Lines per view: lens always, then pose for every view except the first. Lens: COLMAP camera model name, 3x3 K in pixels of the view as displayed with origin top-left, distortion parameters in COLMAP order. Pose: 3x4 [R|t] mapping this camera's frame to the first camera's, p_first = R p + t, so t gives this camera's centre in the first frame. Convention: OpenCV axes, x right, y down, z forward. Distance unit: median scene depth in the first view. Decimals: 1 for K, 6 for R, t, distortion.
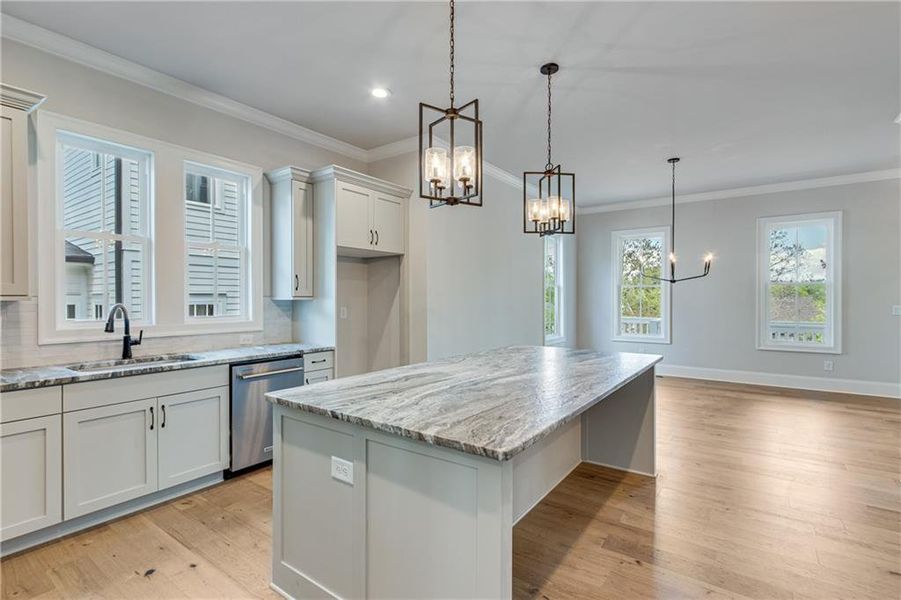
lens RADIAL K [[426.4, 0, 446.0], [0, 426.4, 296.5], [0, 0, 1]] dist [0.000687, 0.000204]
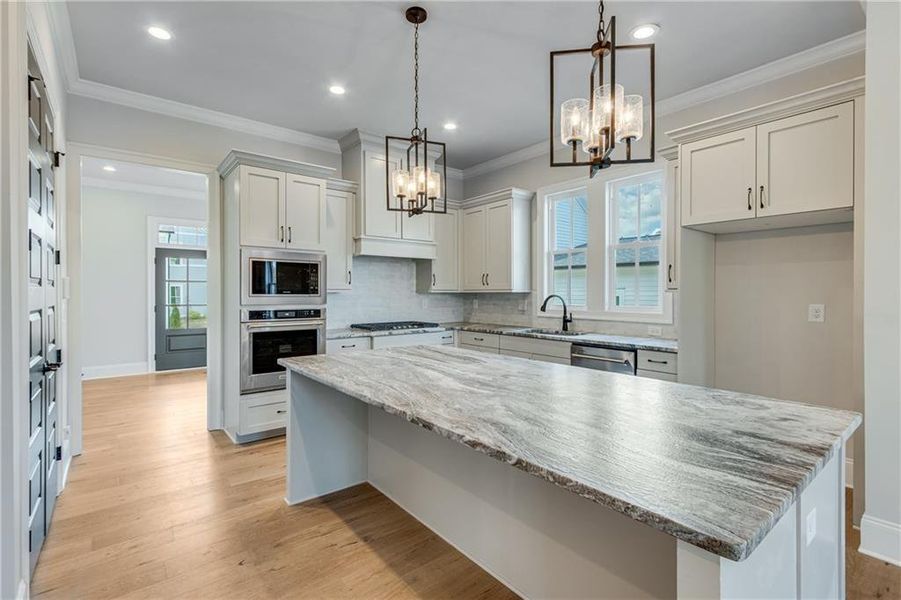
lens RADIAL K [[426.4, 0, 446.0], [0, 426.4, 296.5], [0, 0, 1]] dist [0.000687, 0.000204]
pose [[-0.265448, 0.007147, -0.964099, 0.911456], [0.001314, 0.999974, 0.007051, 0.012957], [0.964124, 0.000605, -0.265451, 1.092120]]
